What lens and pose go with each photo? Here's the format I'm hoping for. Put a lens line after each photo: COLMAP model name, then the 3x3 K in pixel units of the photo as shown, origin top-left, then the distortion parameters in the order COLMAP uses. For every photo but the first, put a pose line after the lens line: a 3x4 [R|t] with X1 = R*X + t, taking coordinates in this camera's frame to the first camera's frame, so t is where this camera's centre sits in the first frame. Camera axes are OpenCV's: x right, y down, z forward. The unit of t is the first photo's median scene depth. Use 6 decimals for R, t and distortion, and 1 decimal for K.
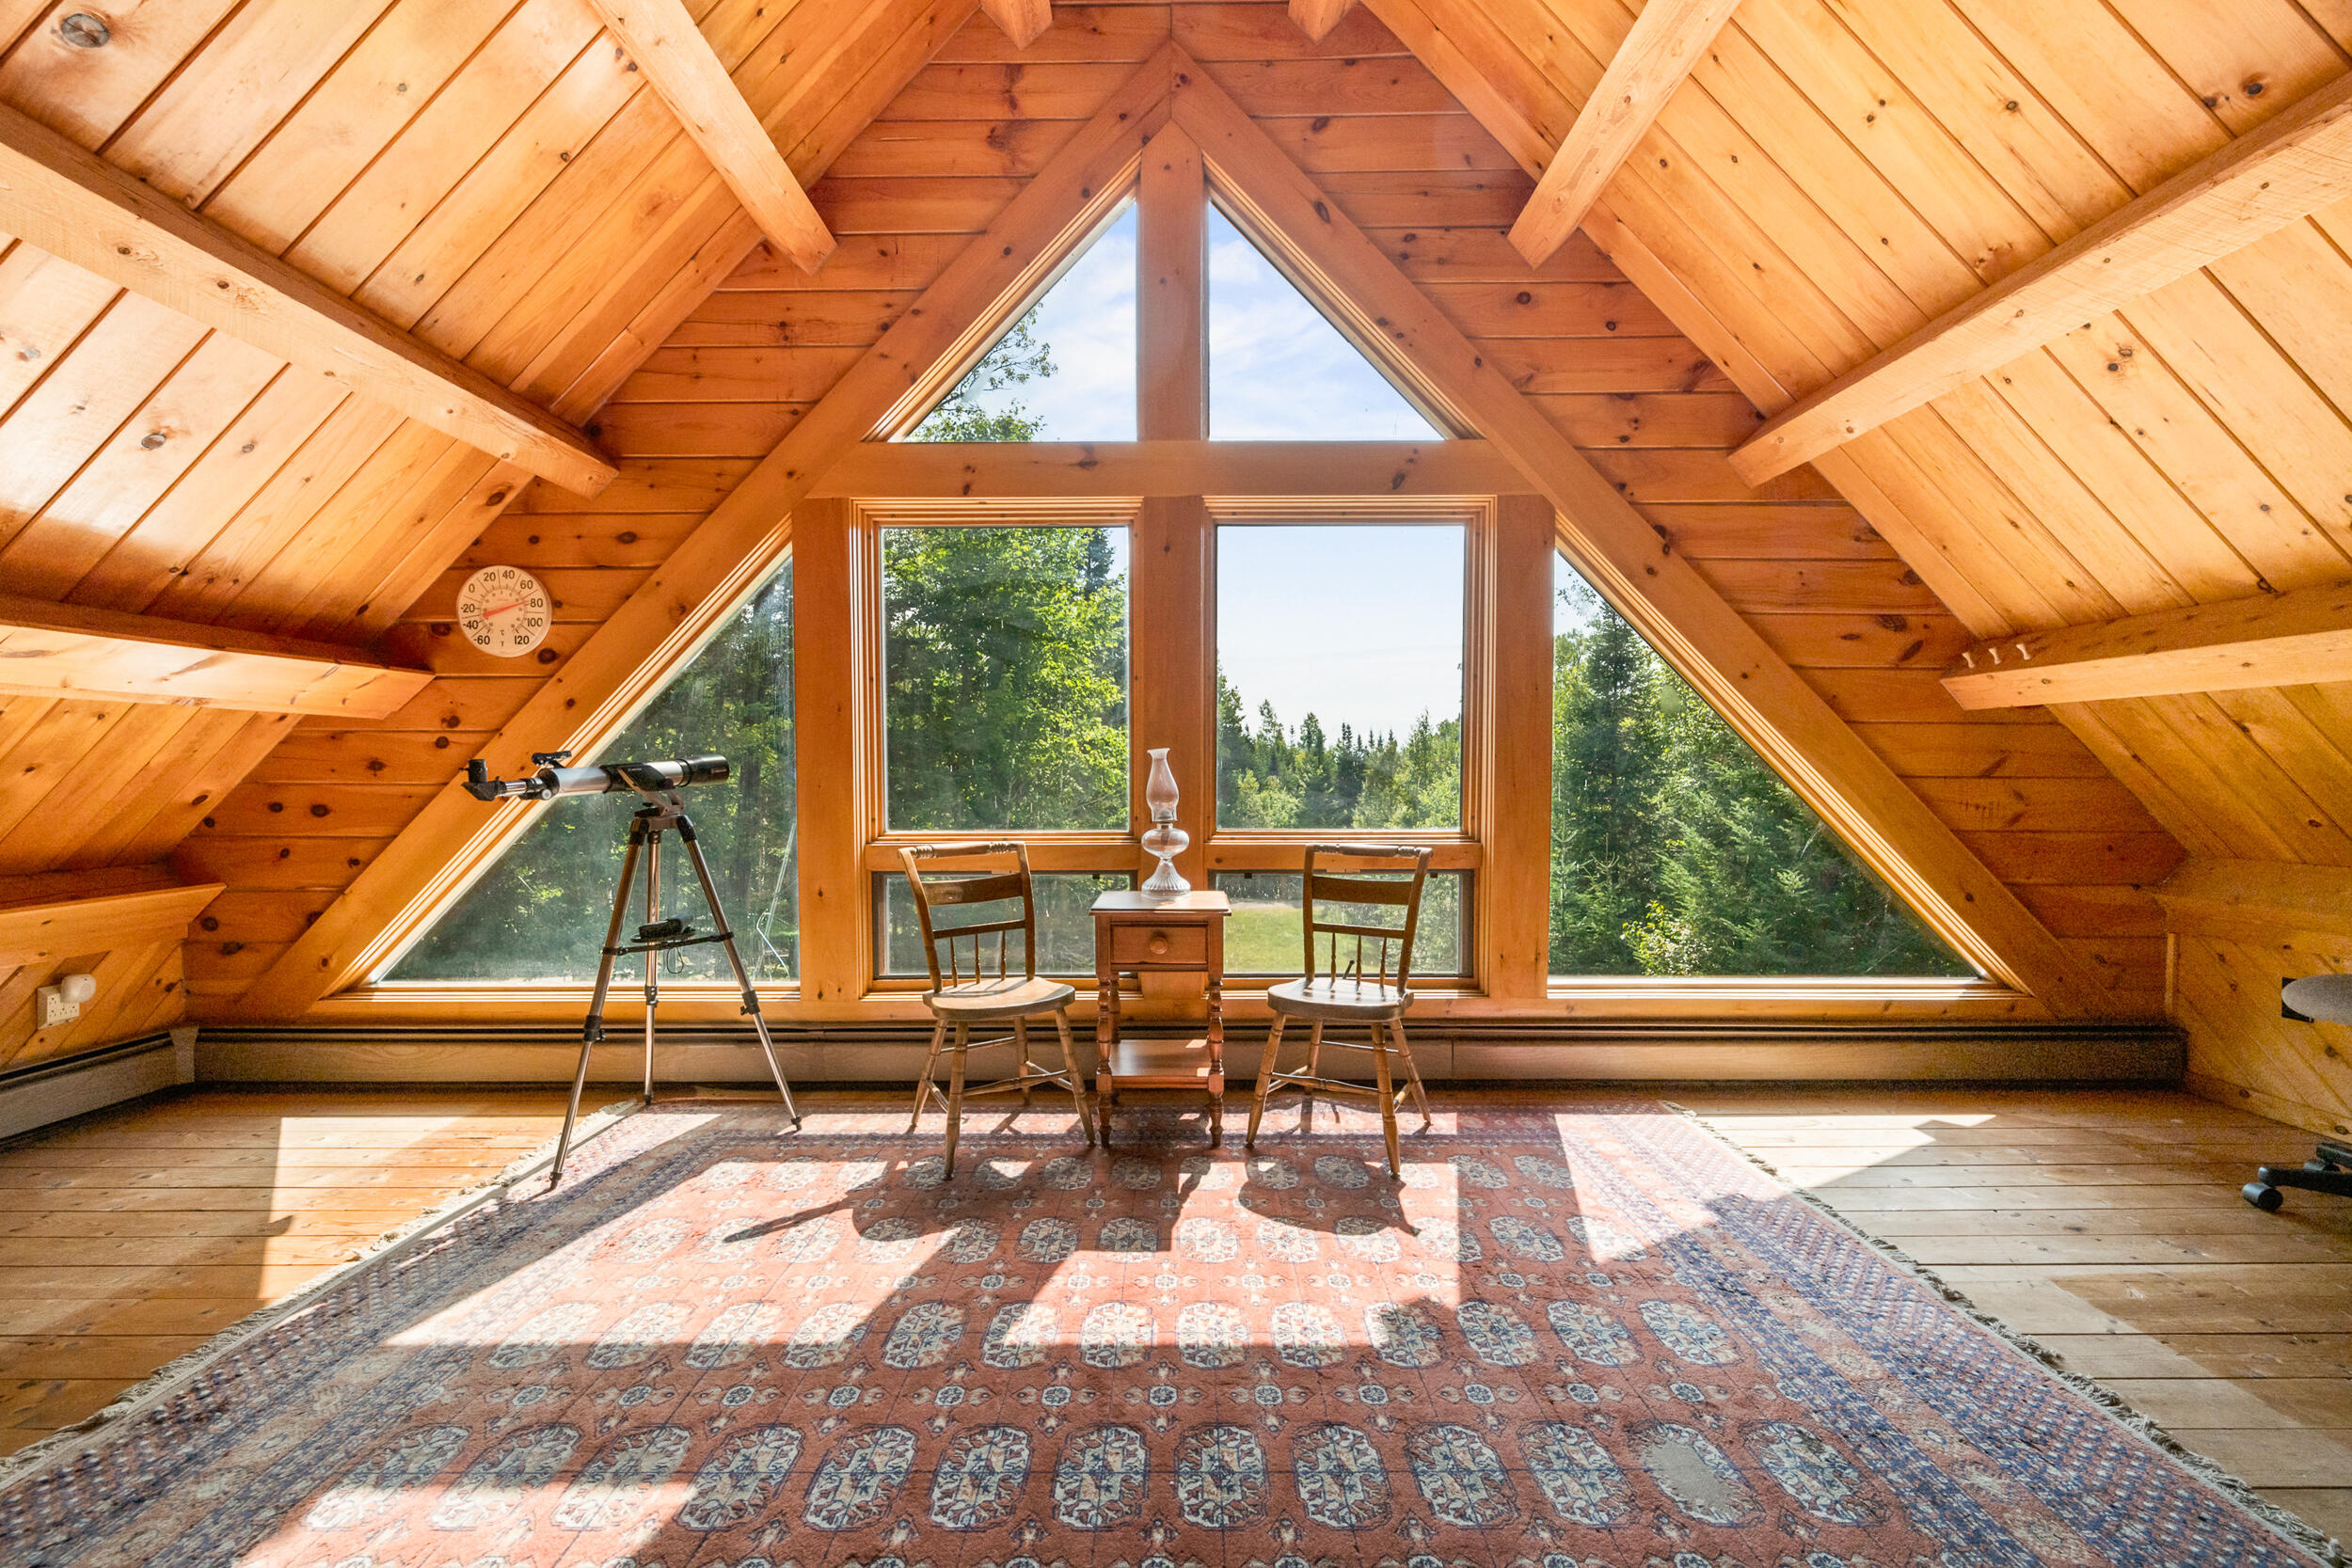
lens RADIAL K [[943.9, 0, 1213.2], [0, 943.9, 816.7], [0, 0, 1]] dist [-0.001784, -0.000434]
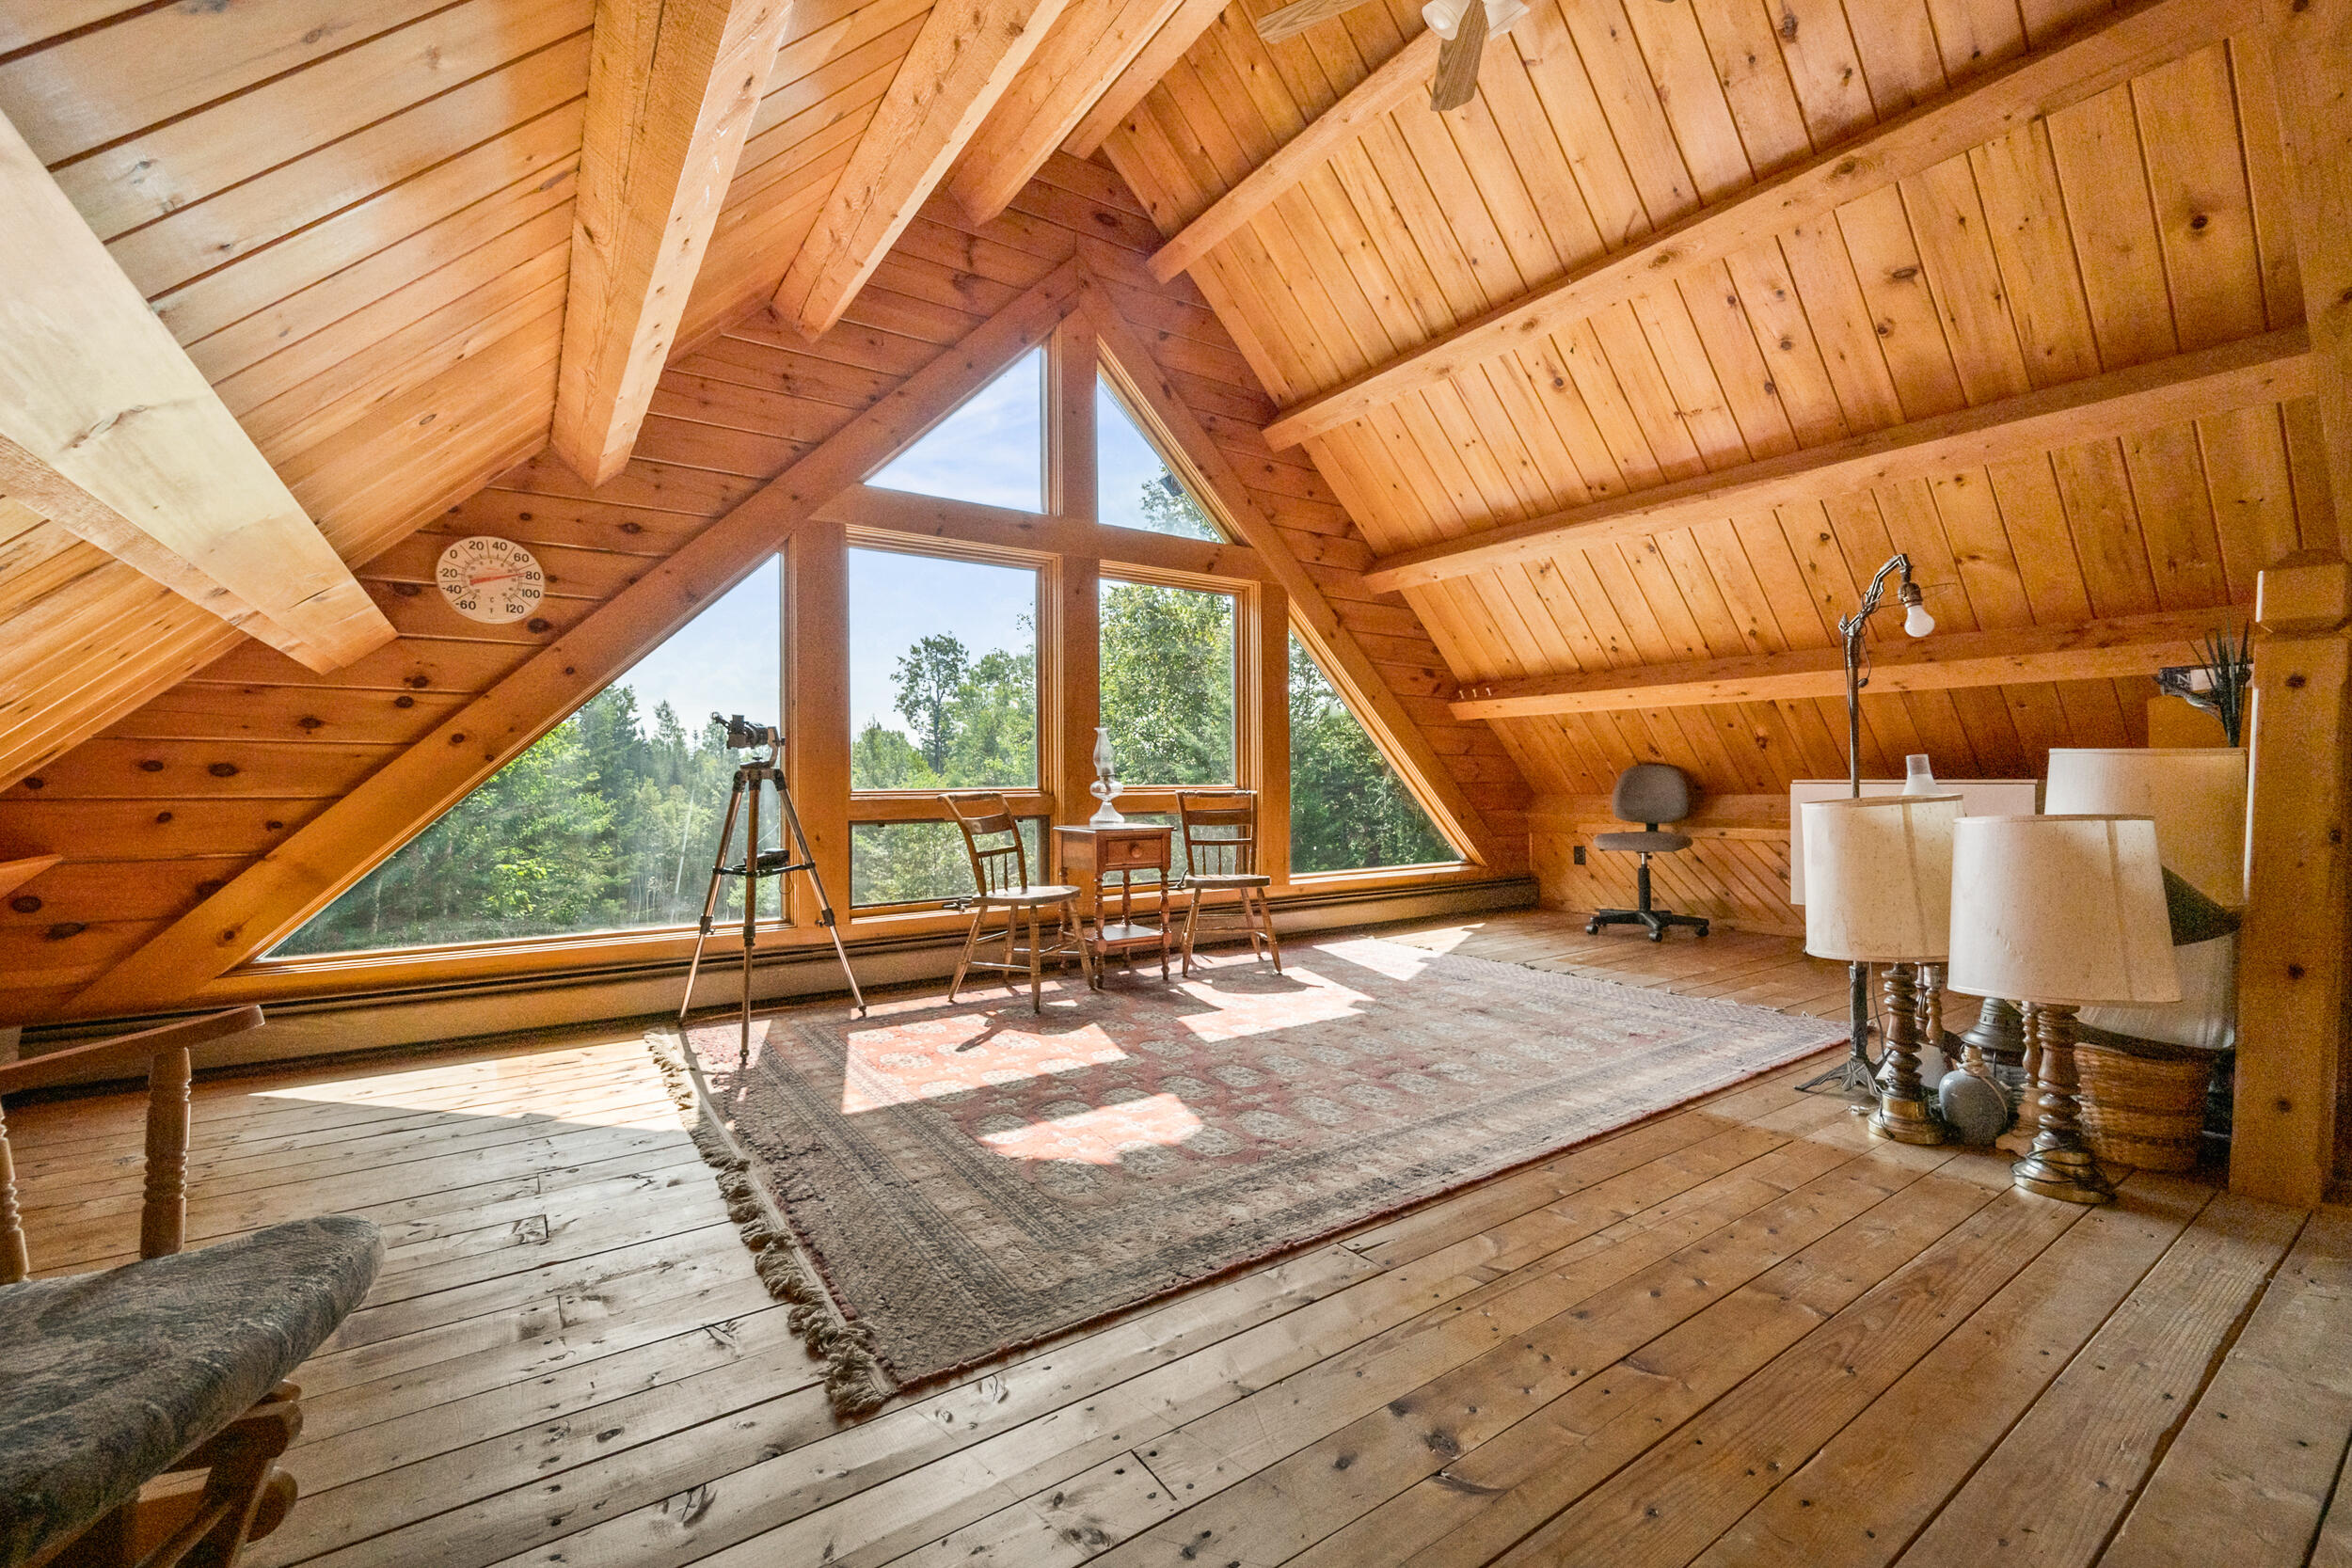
lens RADIAL K [[943.9, 0, 1163.7], [0, 943.9, 783.7], [0, 0, 1]] dist [-0.001784, -0.000434]
pose [[0.842128, -0.002189, 0.539272, -0.724563], [0.027244, 0.998888, -0.038489, 0.072393], [-0.538588, 0.047105, 0.841251, -0.286038]]
